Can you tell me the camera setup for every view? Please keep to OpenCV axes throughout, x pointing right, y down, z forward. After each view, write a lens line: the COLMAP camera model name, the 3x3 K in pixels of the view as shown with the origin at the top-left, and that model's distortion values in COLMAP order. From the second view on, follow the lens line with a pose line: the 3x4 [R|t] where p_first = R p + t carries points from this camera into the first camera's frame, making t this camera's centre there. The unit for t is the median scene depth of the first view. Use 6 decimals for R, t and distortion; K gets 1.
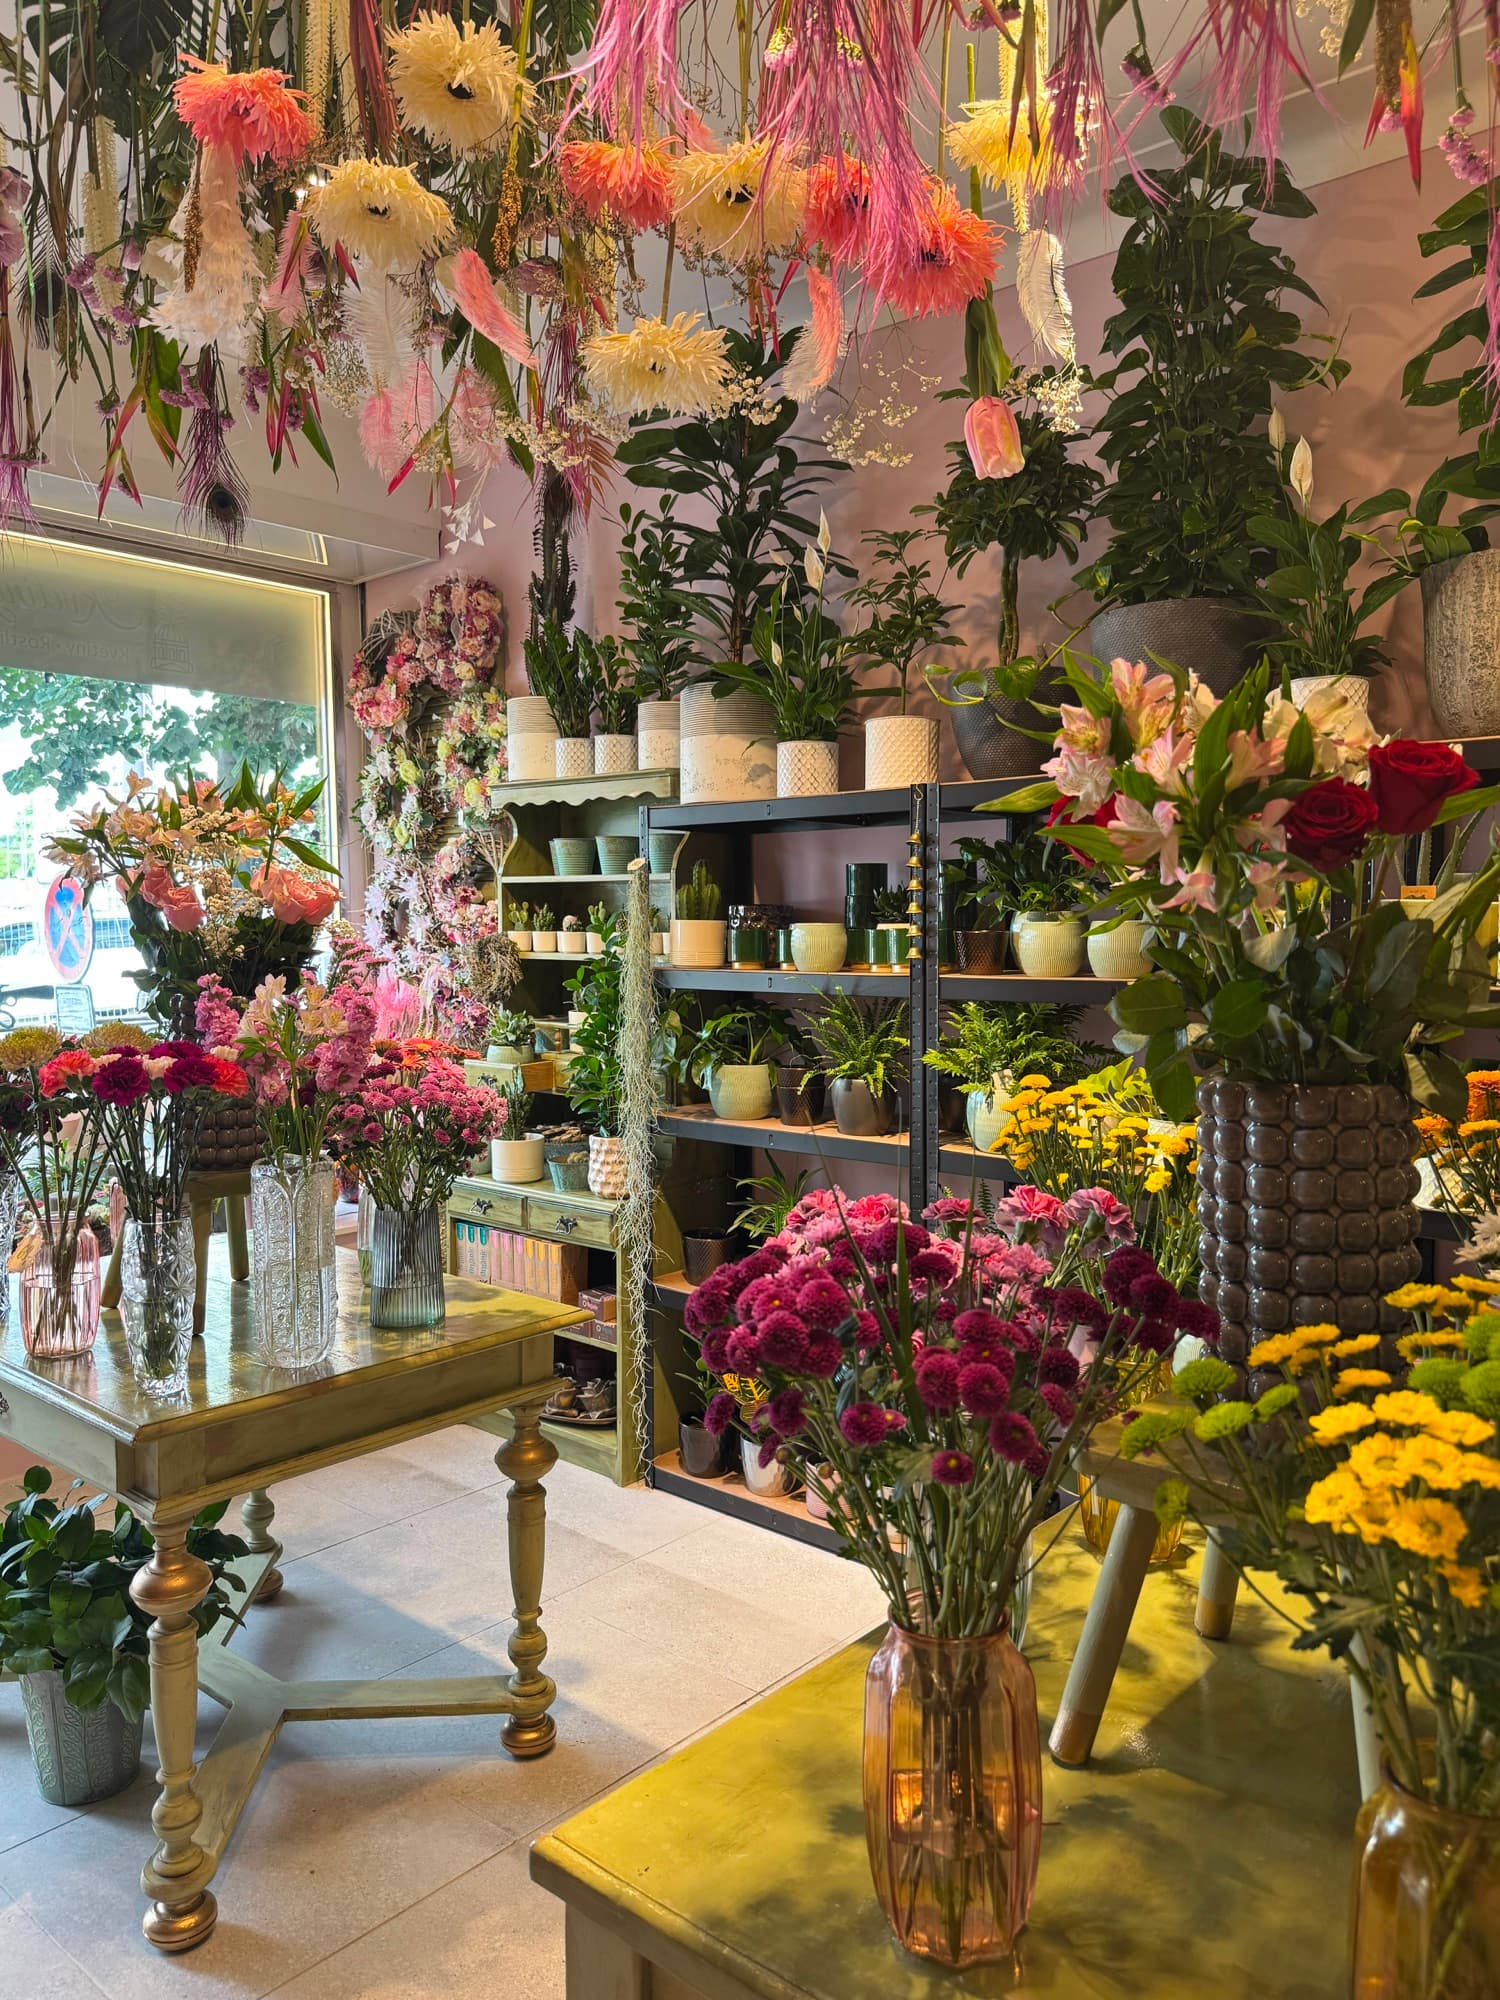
lens RADIAL K [[1452.8, 0, 750.9], [0, 1452.8, 1001.7], [0, 0, 1]] dist [0.012367, -0.030304]
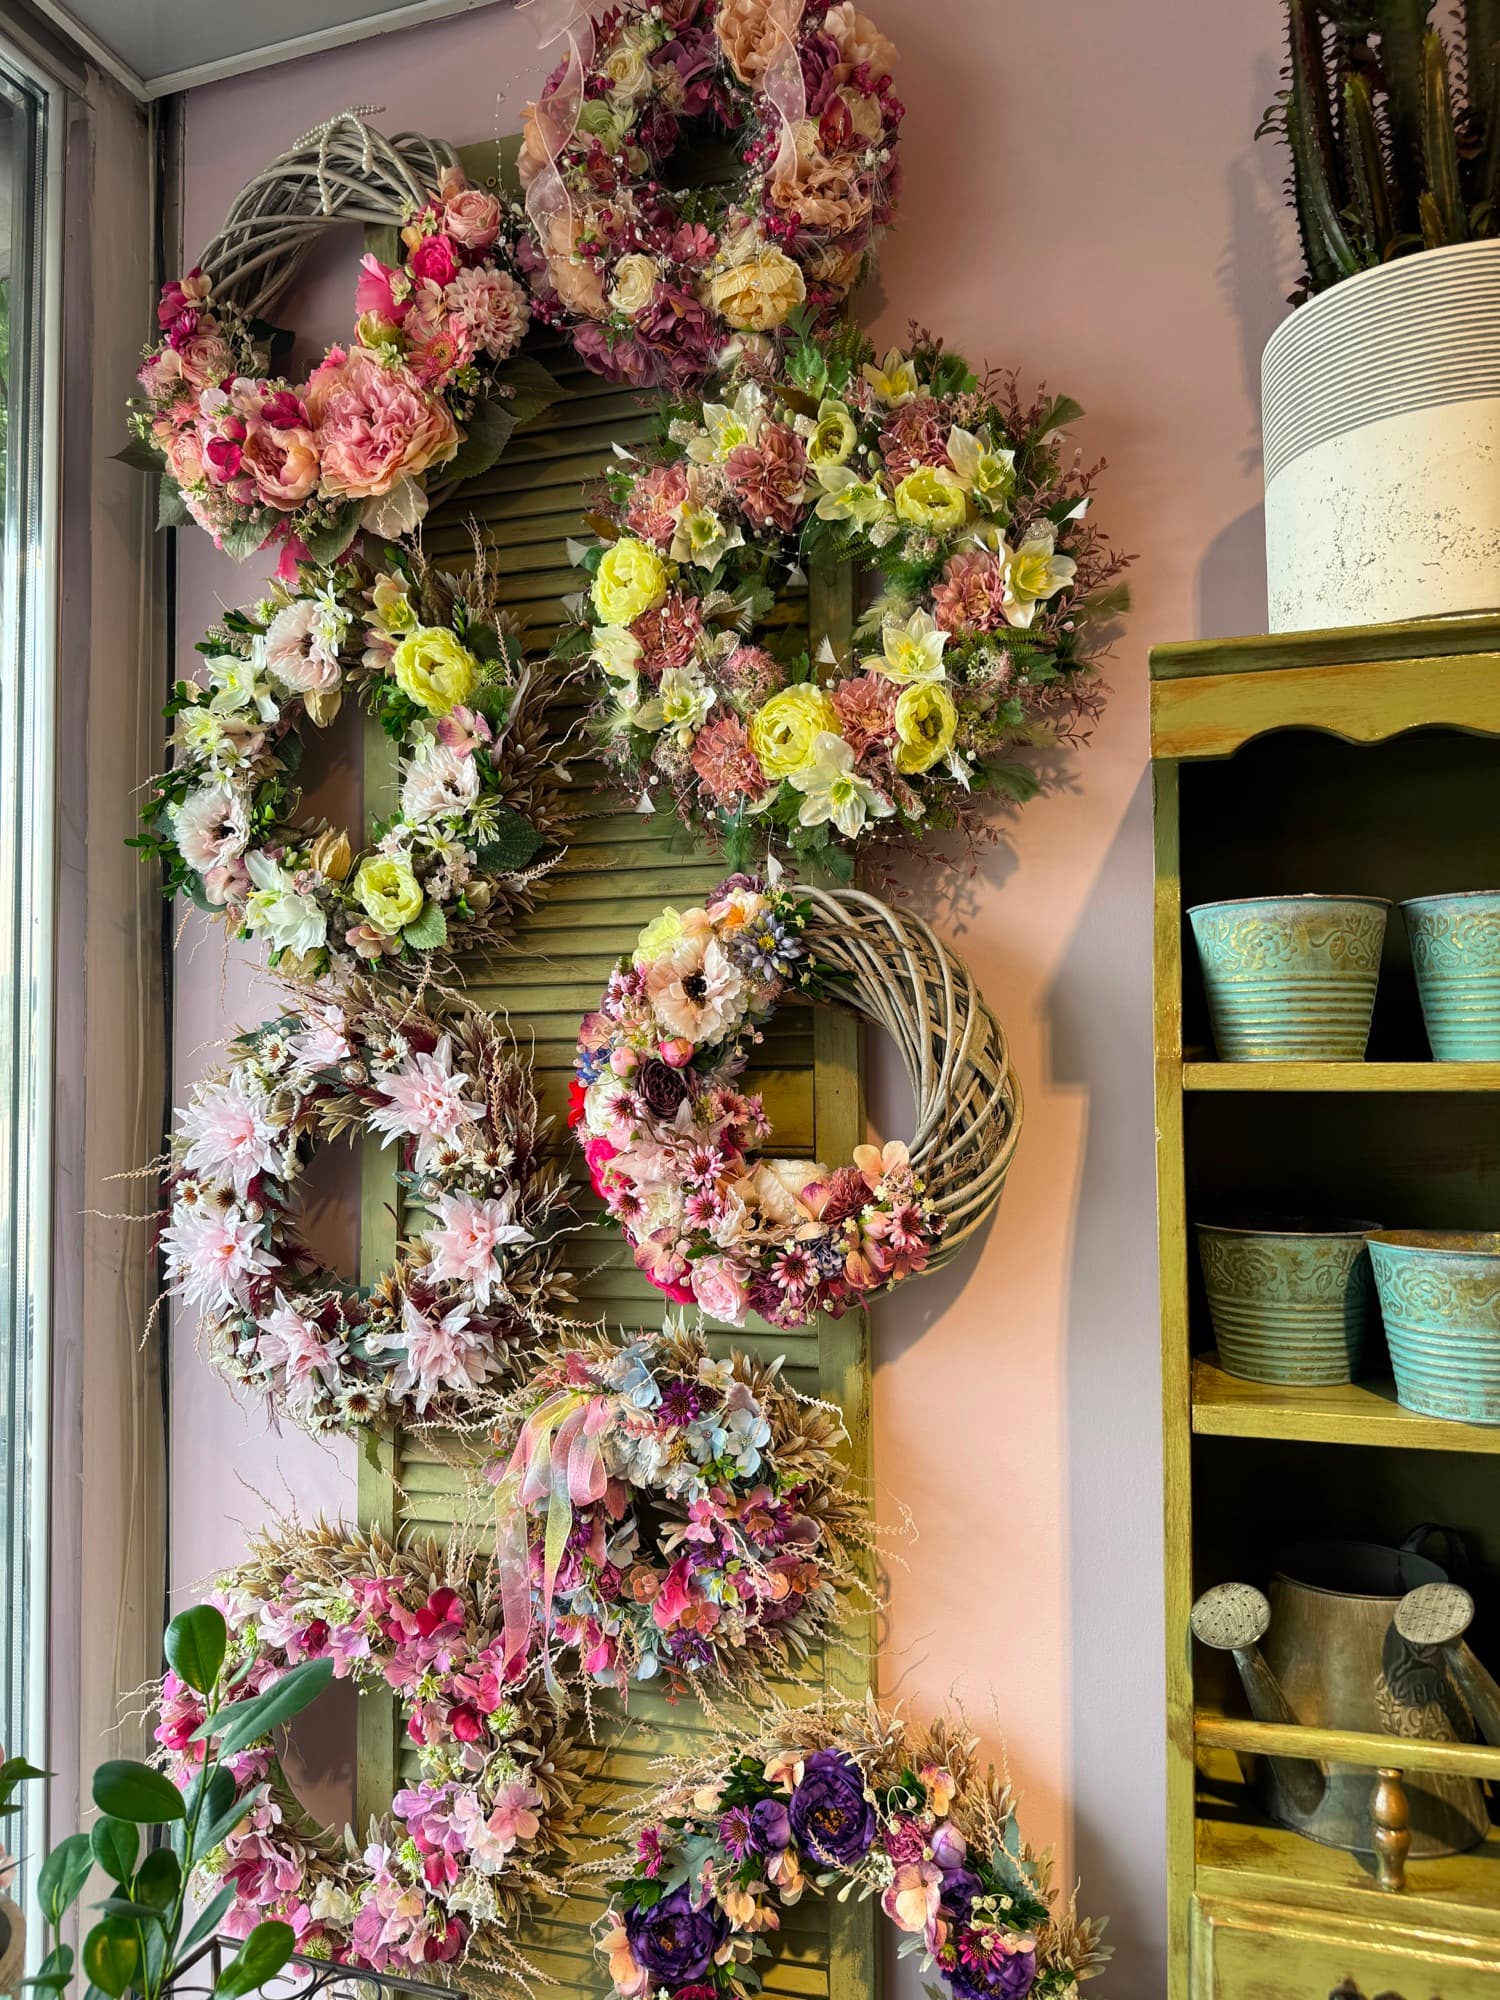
lens RADIAL K [[1452.8, 0, 748.5], [0, 1452.8, 1005.5], [0, 0, 1]] dist [0.012367, -0.030304]
pose [[0.920234, 0.026795, 0.390449, -0.285748], [0.021582, 0.992661, -0.118989, -0.061996], [-0.390772, 0.117925, 0.912903, 0.734509]]
